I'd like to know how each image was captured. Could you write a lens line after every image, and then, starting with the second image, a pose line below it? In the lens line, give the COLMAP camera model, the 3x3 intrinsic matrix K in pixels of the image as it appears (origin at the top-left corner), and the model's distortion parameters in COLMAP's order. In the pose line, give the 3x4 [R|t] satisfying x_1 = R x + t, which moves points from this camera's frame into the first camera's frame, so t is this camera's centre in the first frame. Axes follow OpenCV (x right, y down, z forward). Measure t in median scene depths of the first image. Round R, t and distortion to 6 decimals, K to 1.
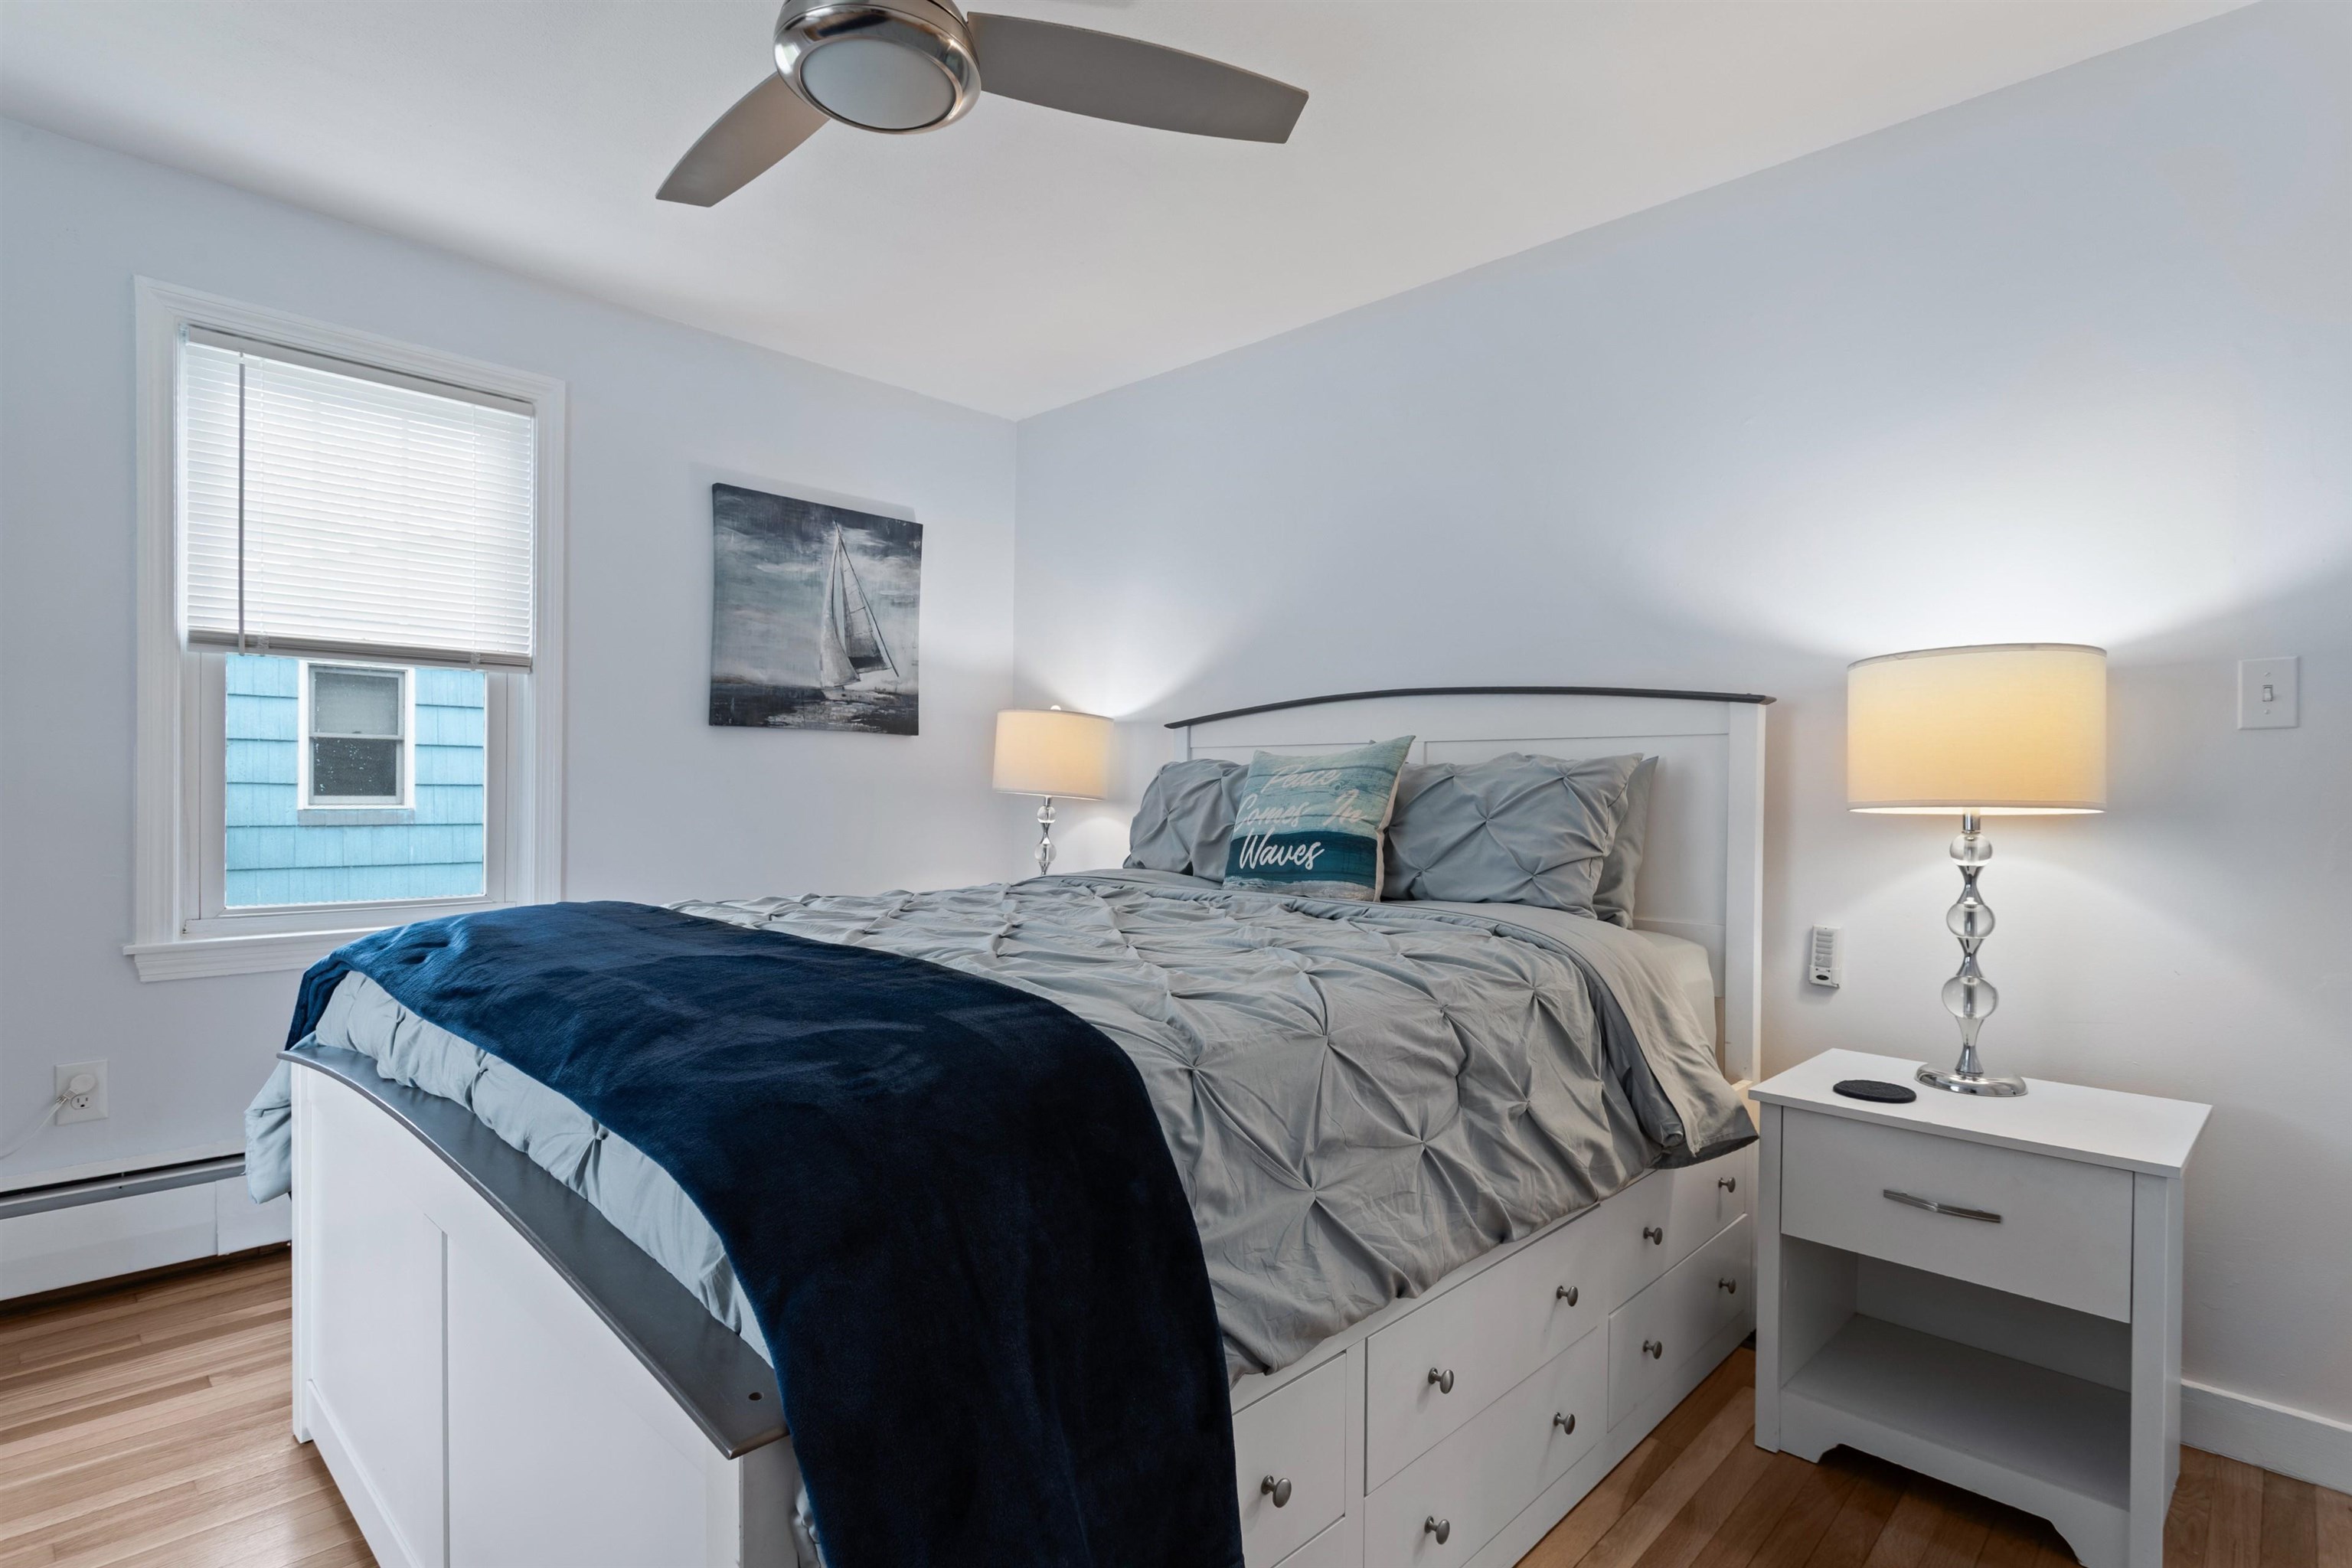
lens RADIAL K [[1116.9, 0, 1172.8], [0, 1116.9, 796.1], [0, 0, 1]] dist [-0.000751, 0.000584]
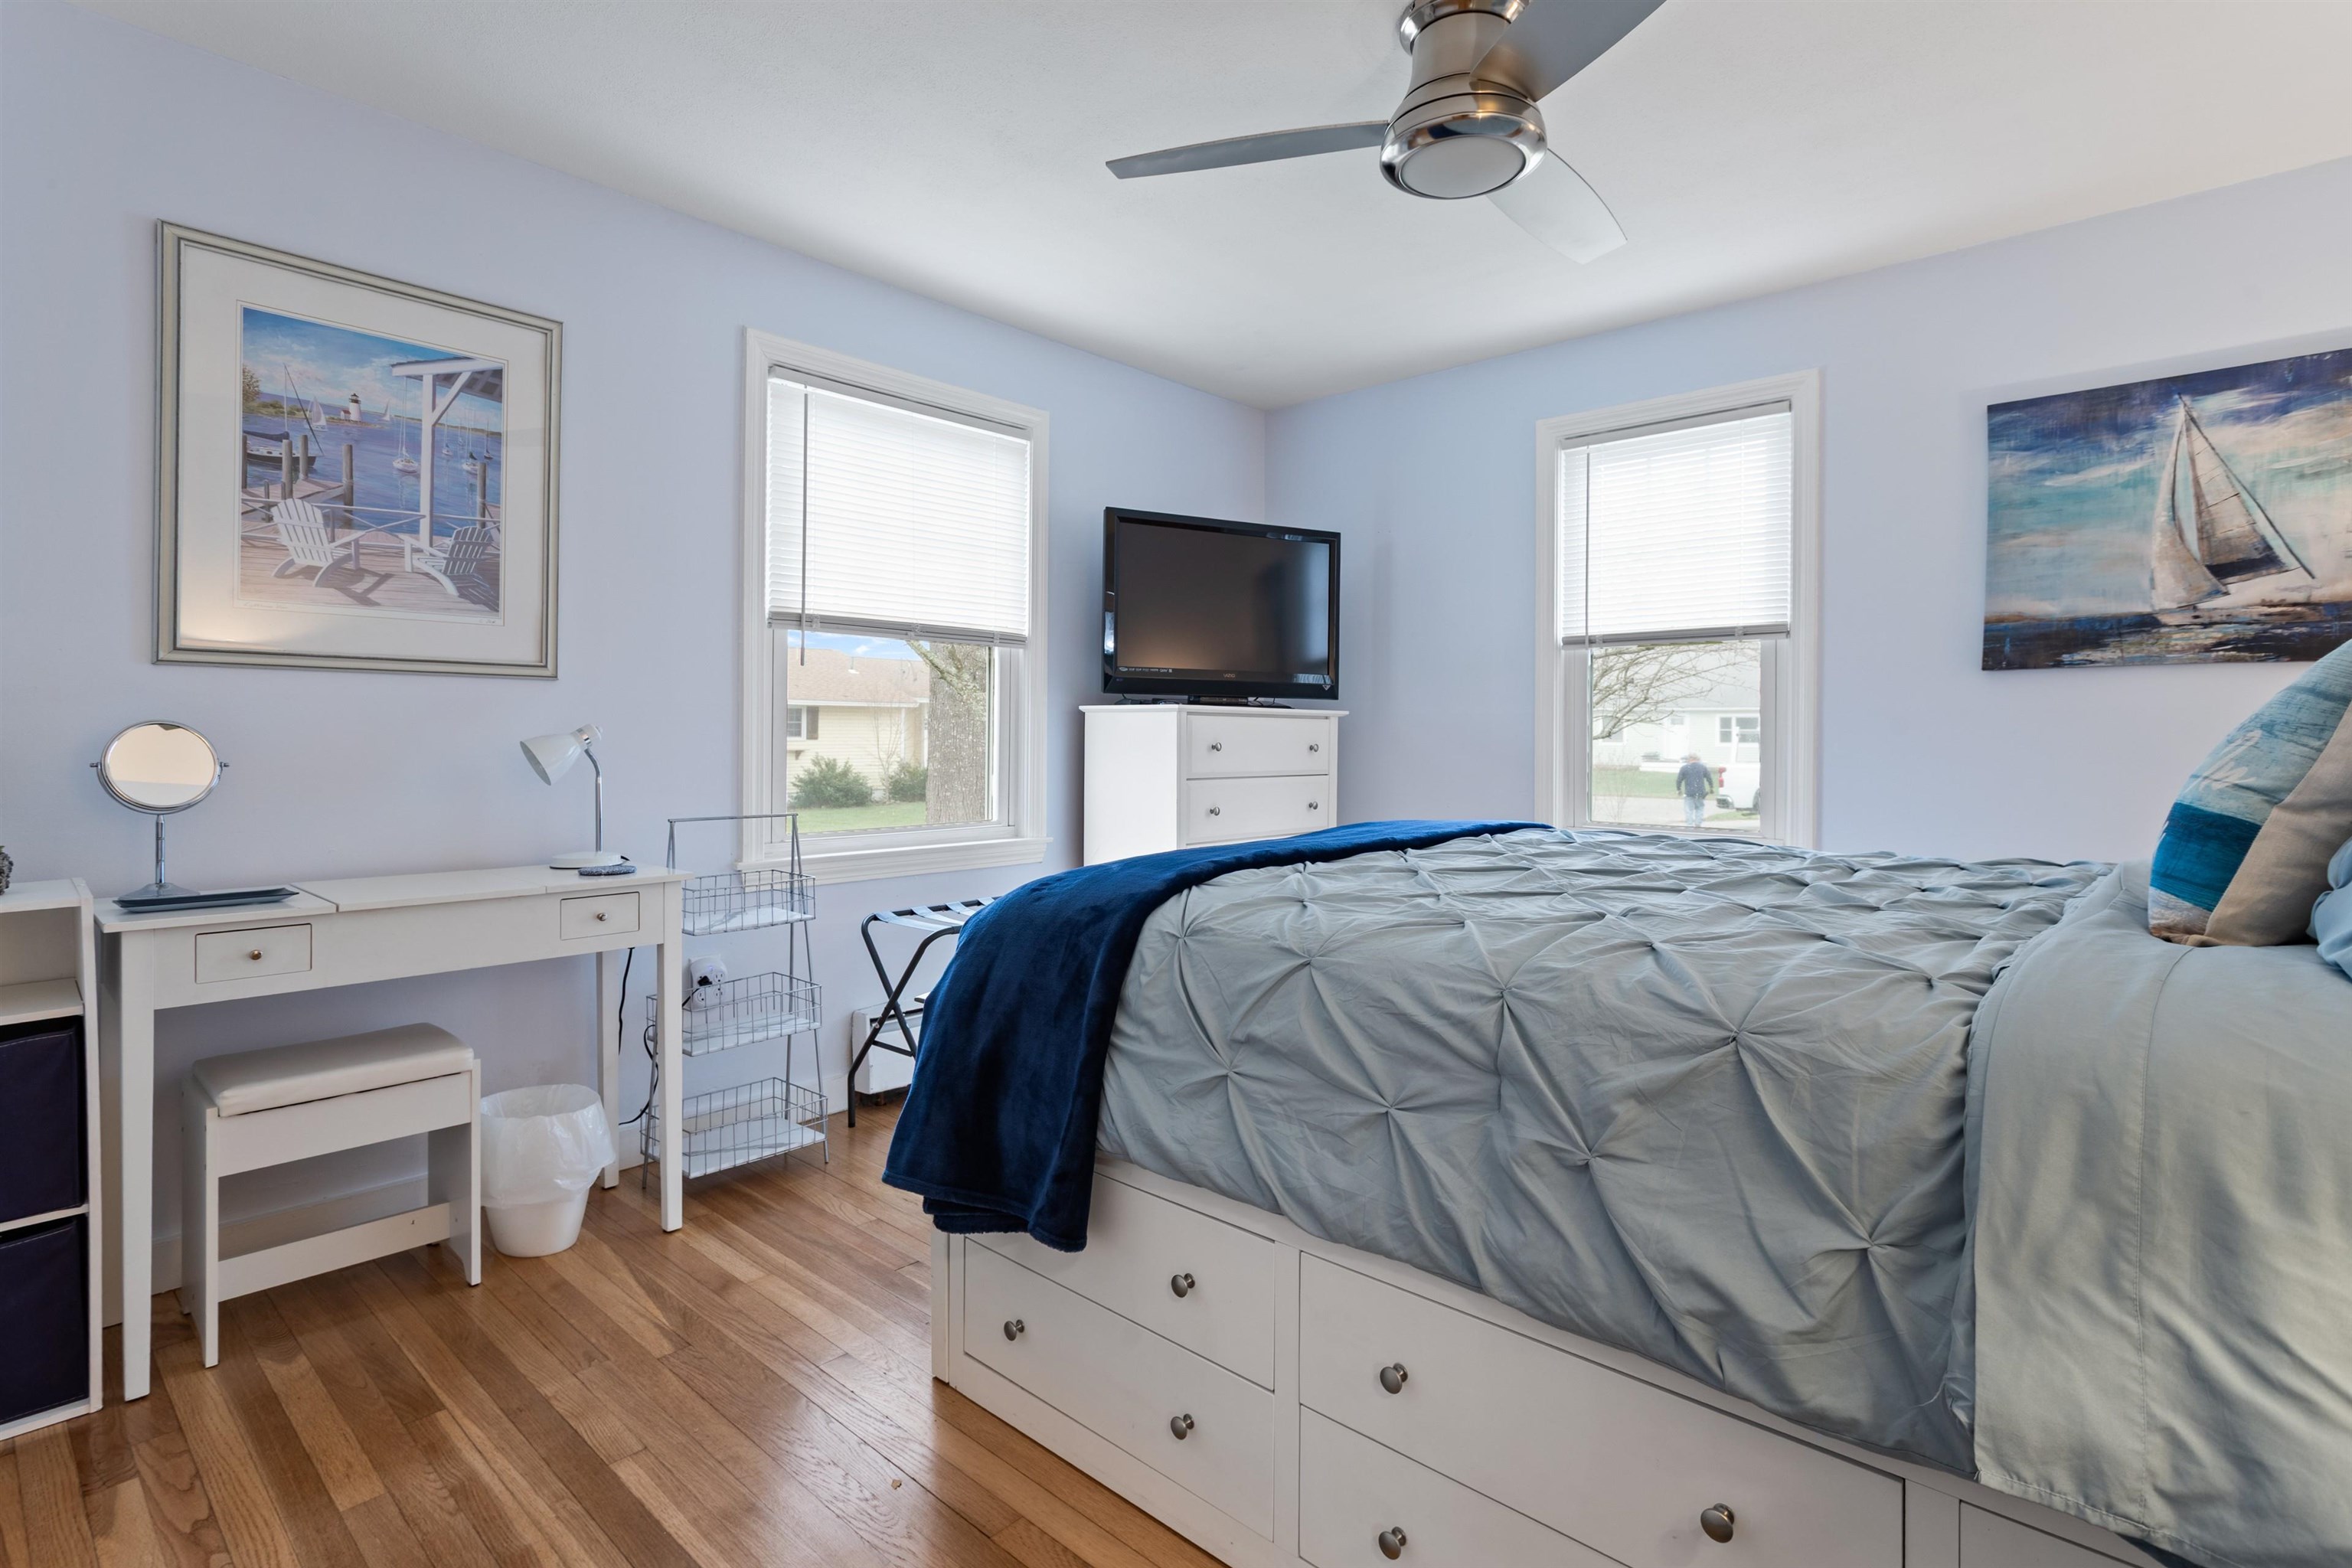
lens RADIAL K [[1116.9, 0, 1172.8], [0, 1116.9, 796.1], [0, 0, 1]] dist [-0.000751, 0.000584]
pose [[0.053384, 0.045805, -0.997523, 0.453604], [-0.008669, 0.998931, 0.045406, 0.004173], [0.998536, 0.006223, 0.053724, 0.265327]]
